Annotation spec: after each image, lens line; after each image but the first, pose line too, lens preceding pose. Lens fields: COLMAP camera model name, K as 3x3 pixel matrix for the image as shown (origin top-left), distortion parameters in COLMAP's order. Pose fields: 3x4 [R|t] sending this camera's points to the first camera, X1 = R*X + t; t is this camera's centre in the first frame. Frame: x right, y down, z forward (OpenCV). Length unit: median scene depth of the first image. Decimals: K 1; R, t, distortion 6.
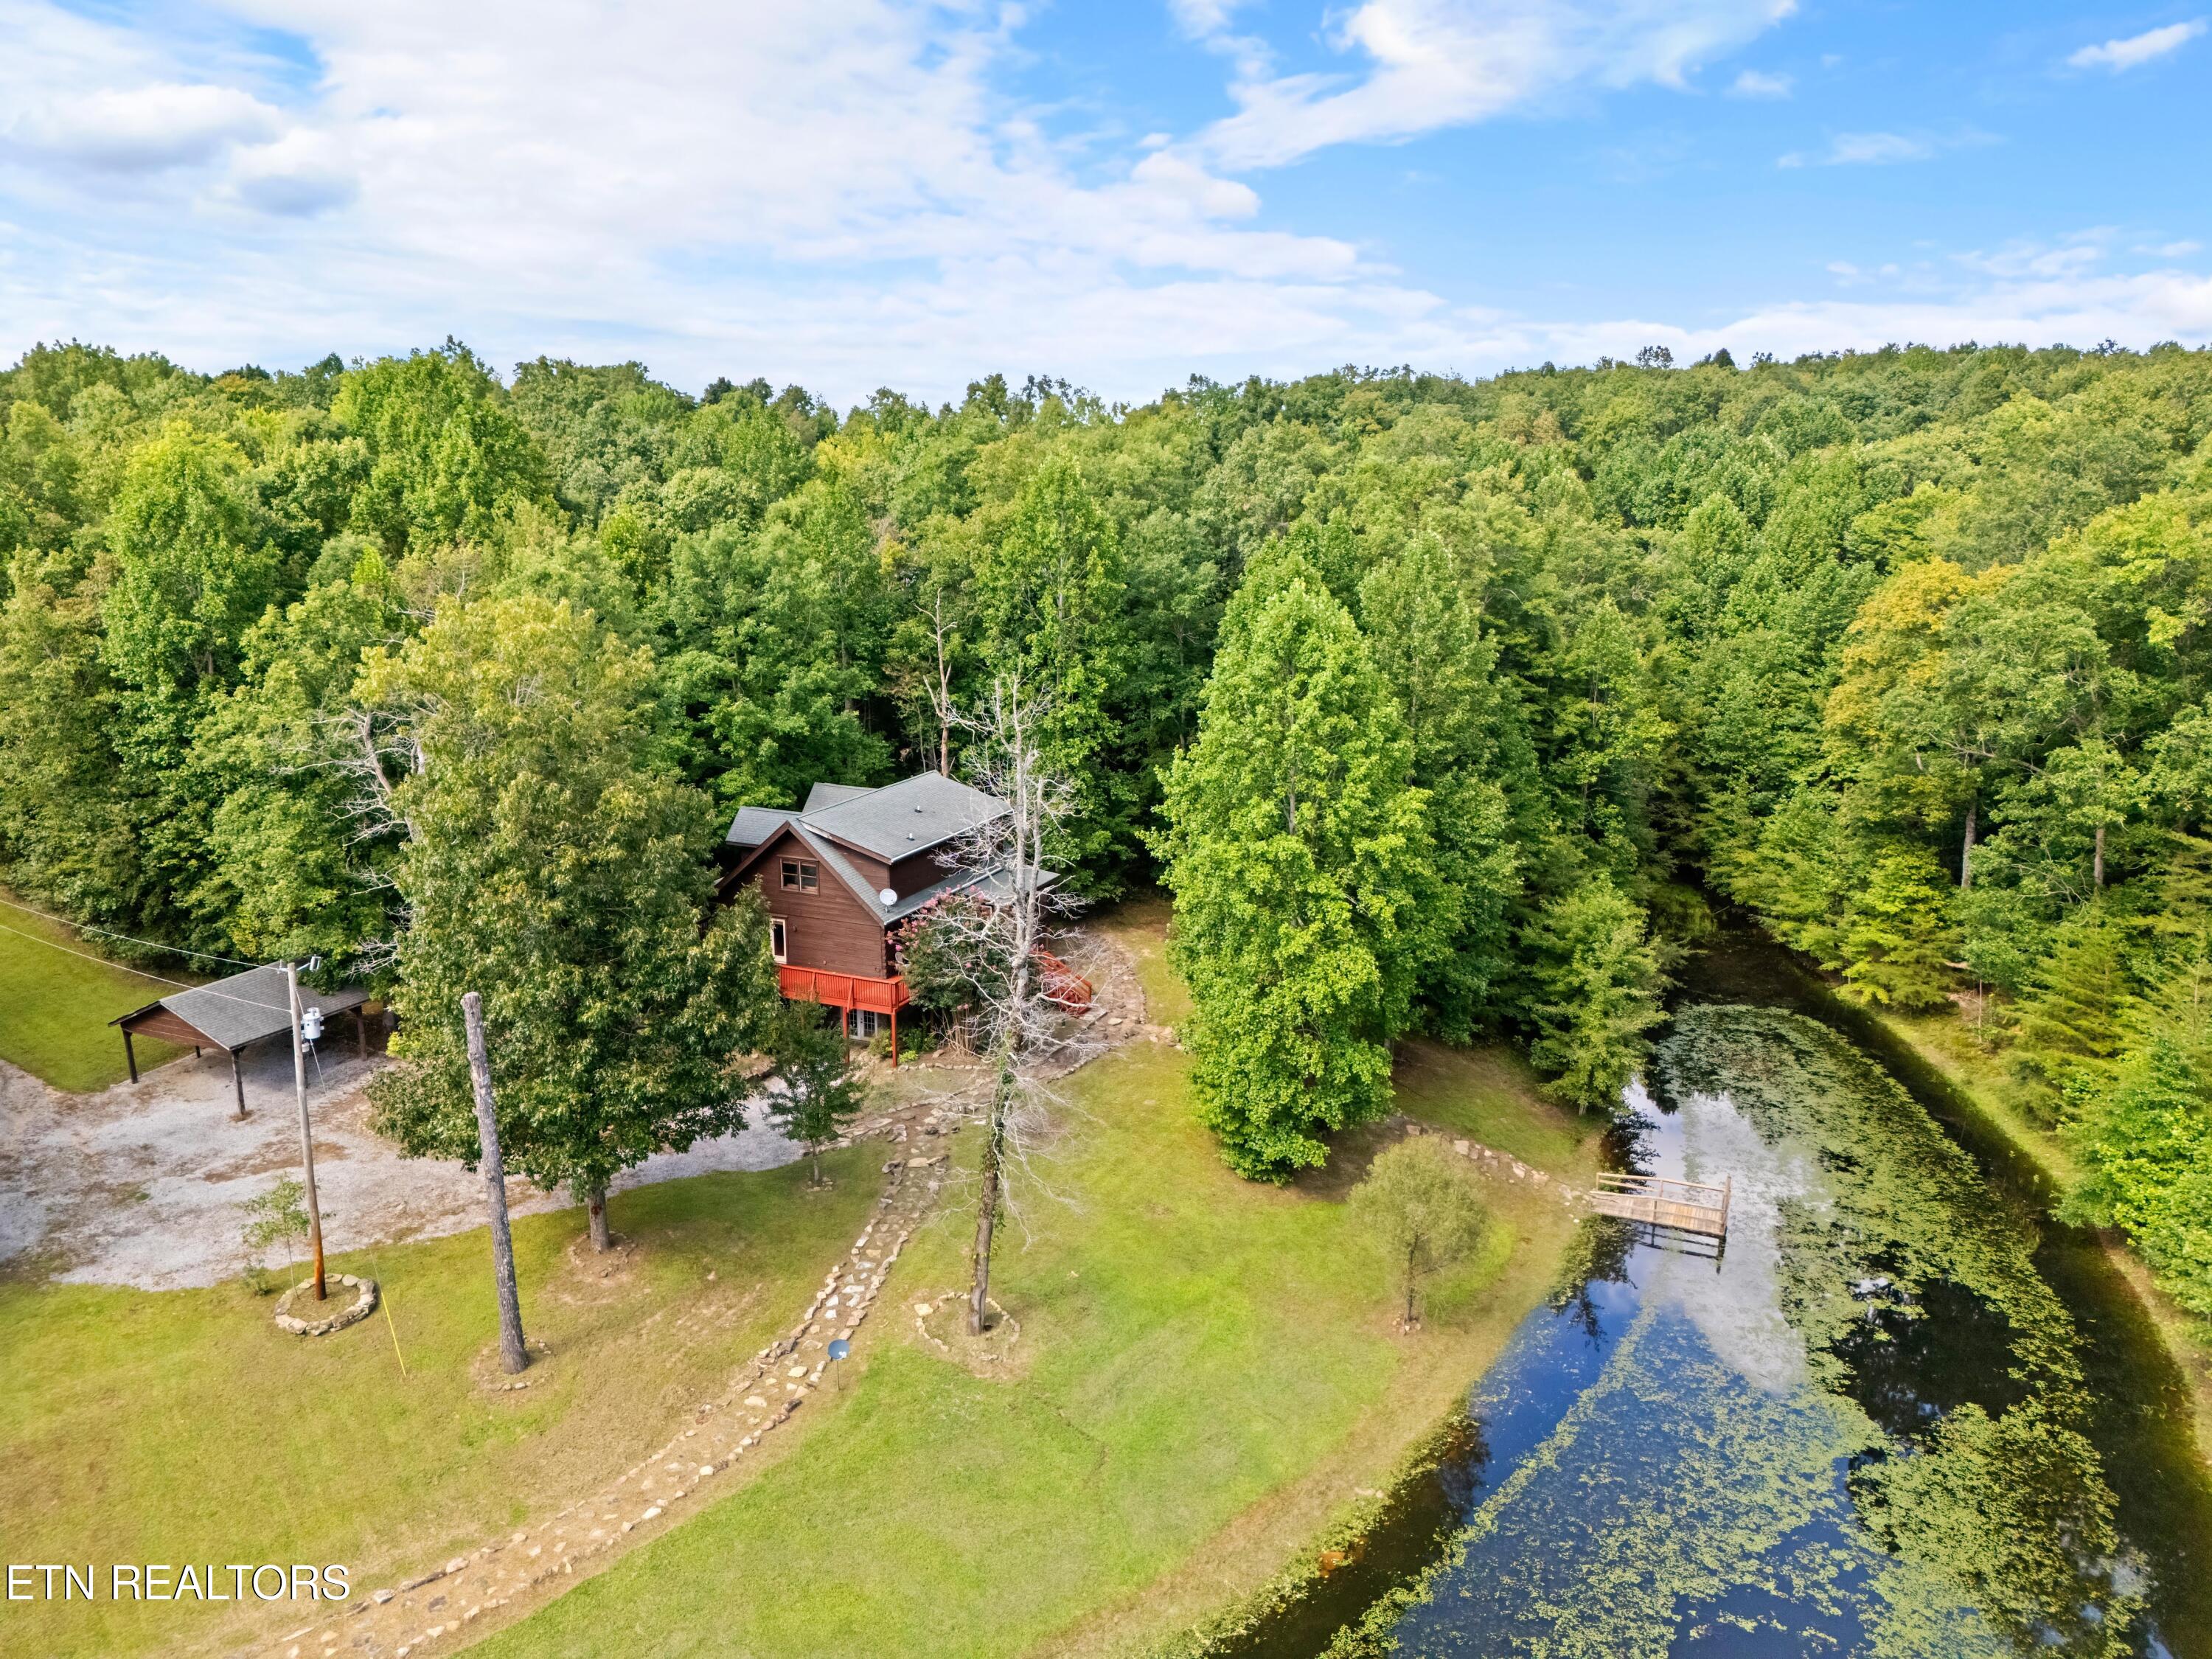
lens RADIAL K [[1634.1, 0, 1111.7], [0, 1634.1, 822.9], [0, 0, 1]] dist [0.105523, -0.112944]
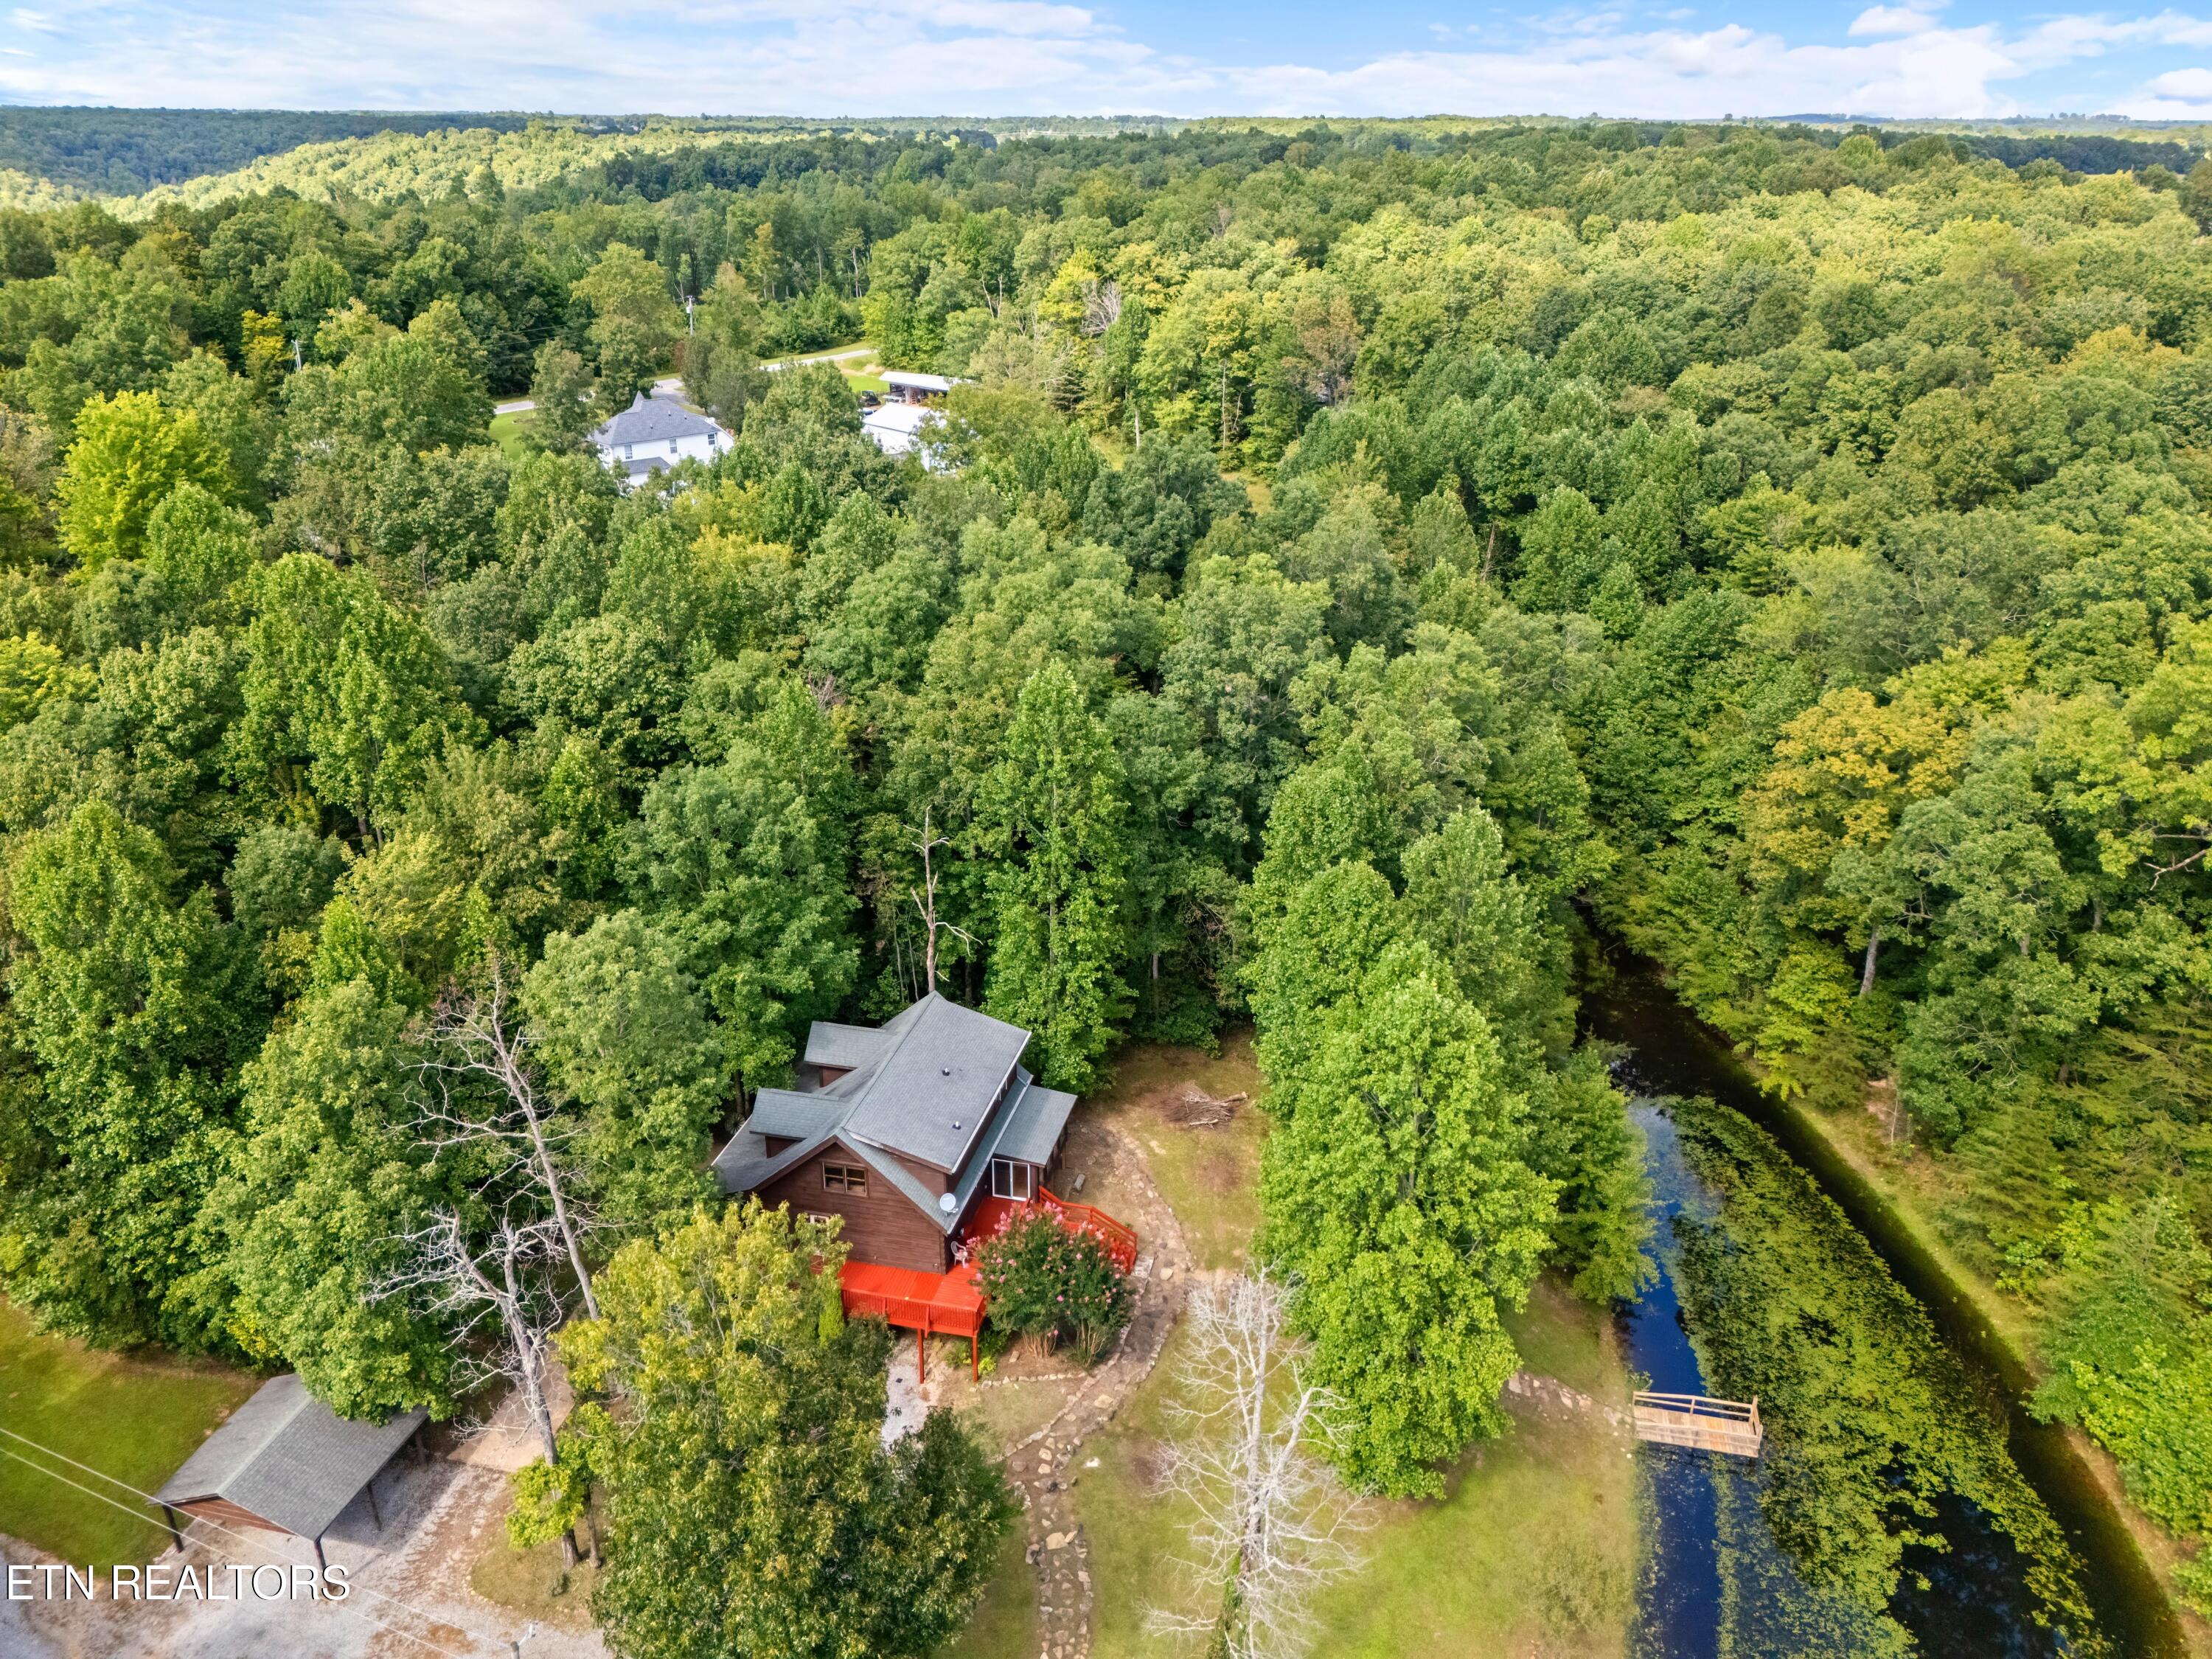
lens RADIAL K [[1634.1, 0, 1111.7], [0, 1634.1, 822.9], [0, 0, 1]] dist [0.105523, -0.112944]
pose [[0.980471, -0.074980, 0.181809, -0.181117], [0.041560, 0.982586, 0.181101, -0.313133], [-0.192222, -0.170009, 0.966513, 0.067065]]
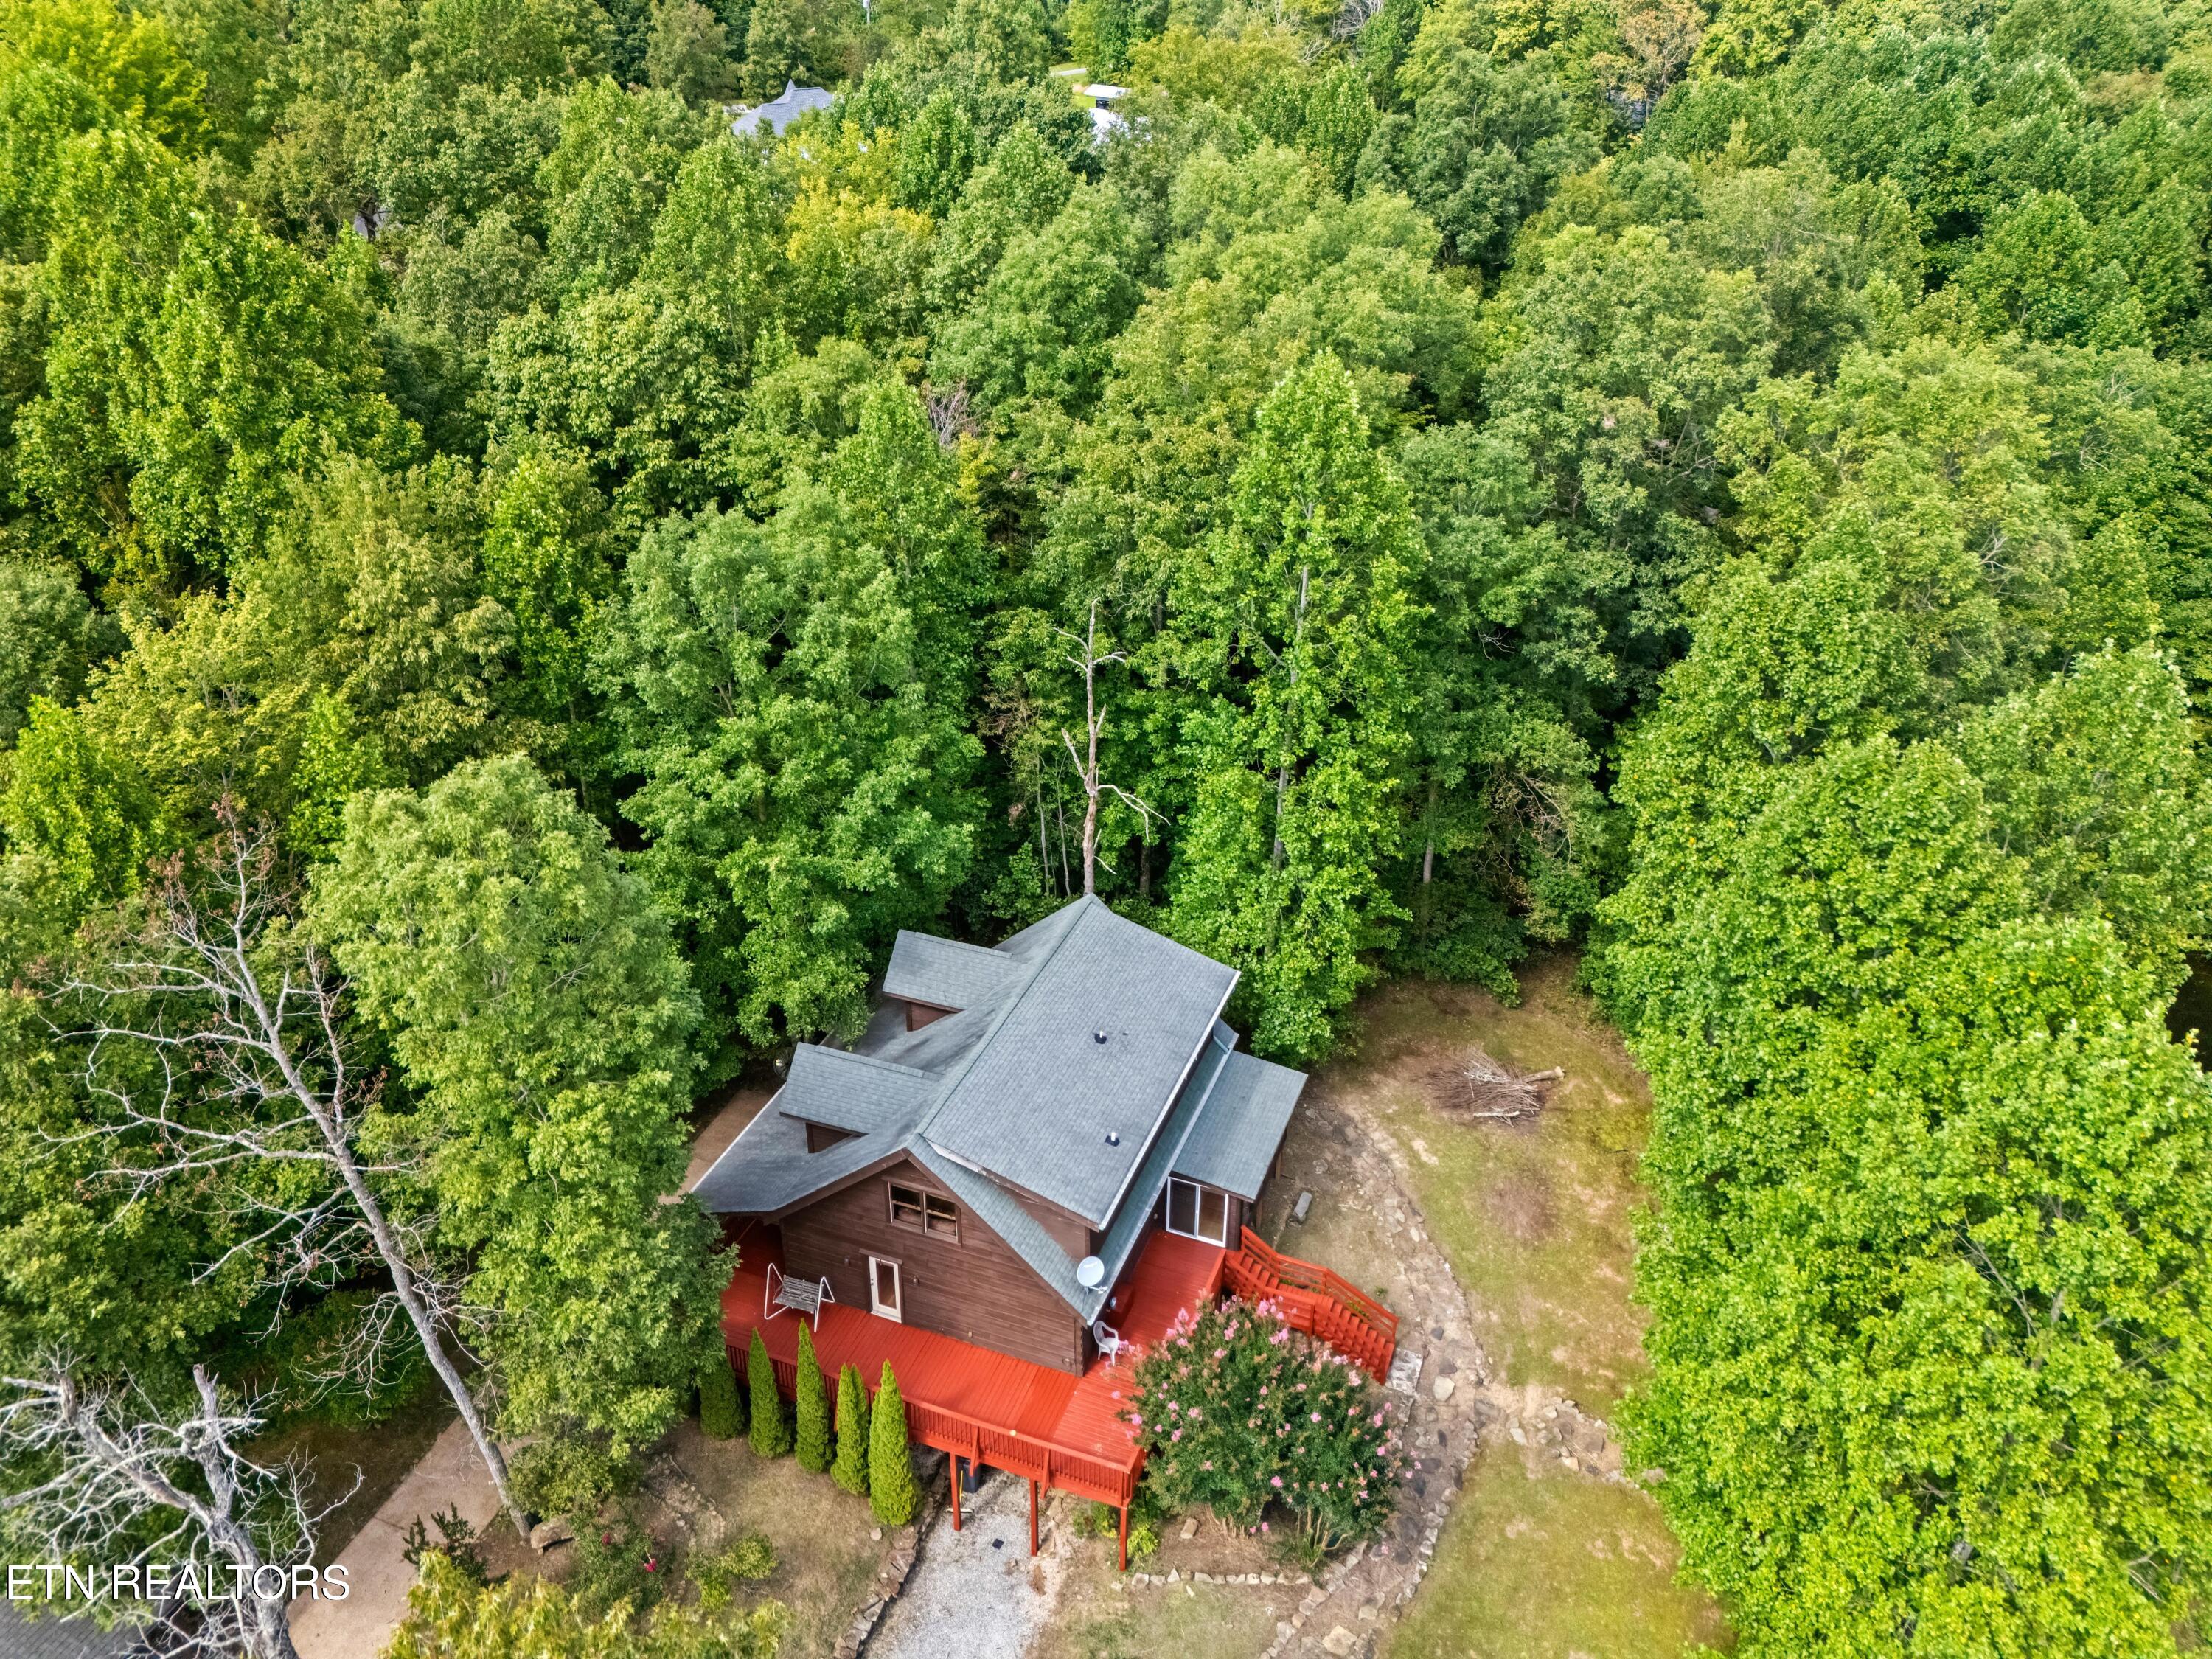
lens RADIAL K [[1634.1, 0, 1111.7], [0, 1634.1, 822.9], [0, 0, 1]] dist [0.105523, -0.112944]
pose [[0.997480, -0.029866, 0.064350, -0.144894], [0.010194, 0.957994, 0.286606, -0.242817], [-0.070207, -0.285228, 0.955885, 0.441190]]
